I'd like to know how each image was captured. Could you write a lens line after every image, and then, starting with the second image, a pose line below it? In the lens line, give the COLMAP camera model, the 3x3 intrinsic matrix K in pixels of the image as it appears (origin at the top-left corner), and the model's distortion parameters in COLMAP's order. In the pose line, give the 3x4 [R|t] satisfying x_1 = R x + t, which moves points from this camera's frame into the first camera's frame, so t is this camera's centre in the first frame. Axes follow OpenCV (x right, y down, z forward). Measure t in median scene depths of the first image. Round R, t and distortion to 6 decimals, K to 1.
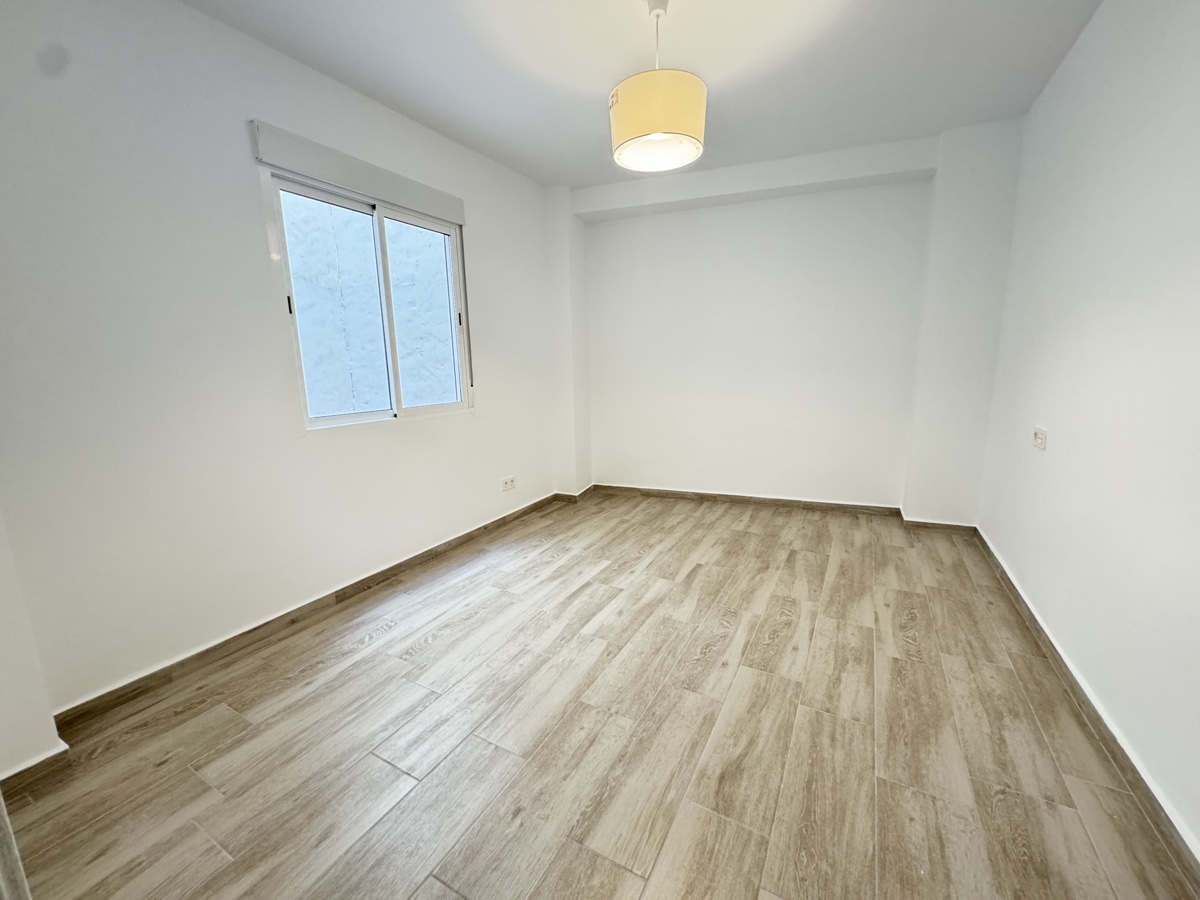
lens RADIAL K [[478.5, 0, 599.5], [0, 478.5, 448.9], [0, 0, 1]] dist [-0.004315, 0.000644]
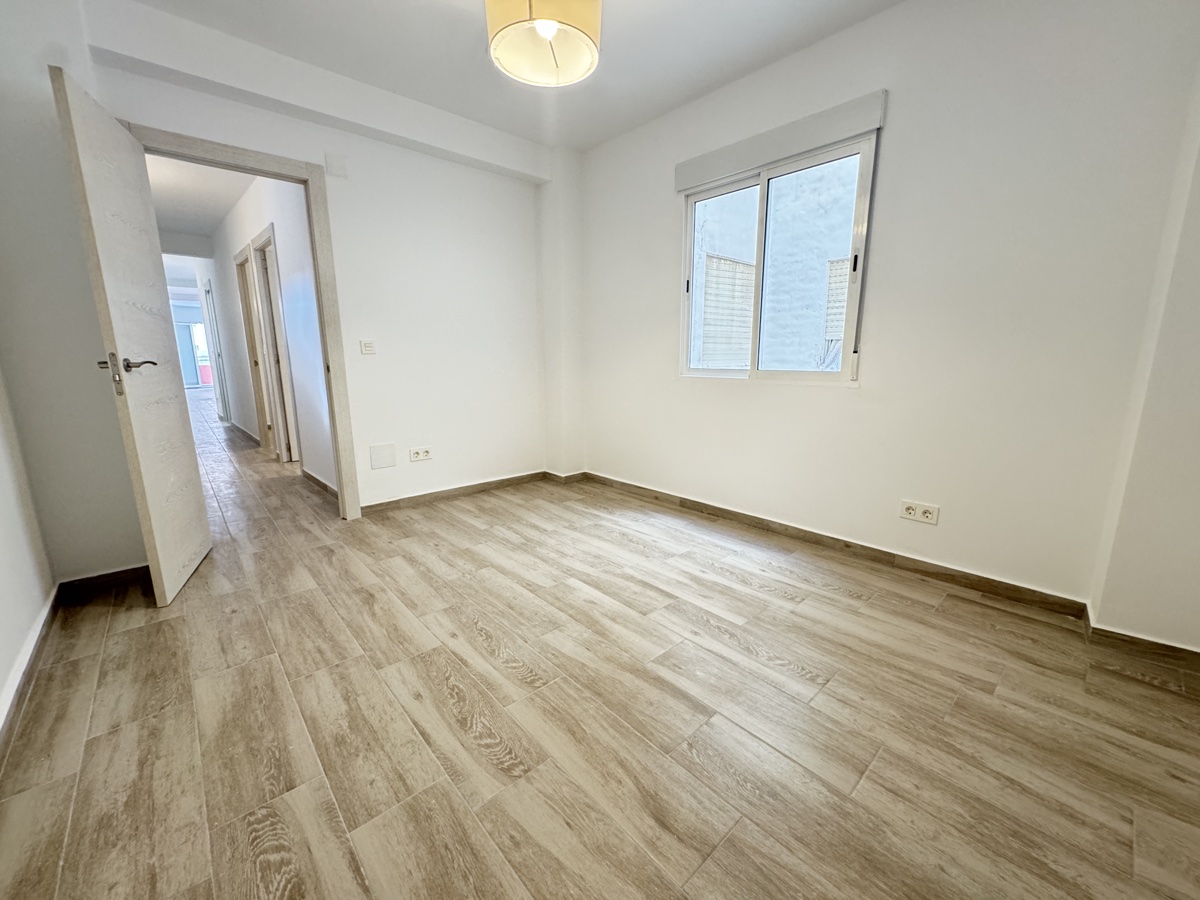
lens RADIAL K [[478.5, 0, 599.5], [0, 478.5, 448.9], [0, 0, 1]] dist [-0.004315, 0.000644]
pose [[-0.319525, 0.204653, -0.925214, 0.860982], [-0.160129, 0.950695, 0.265590, -0.180081], [0.933950, 0.233016, -0.271000, 1.272655]]
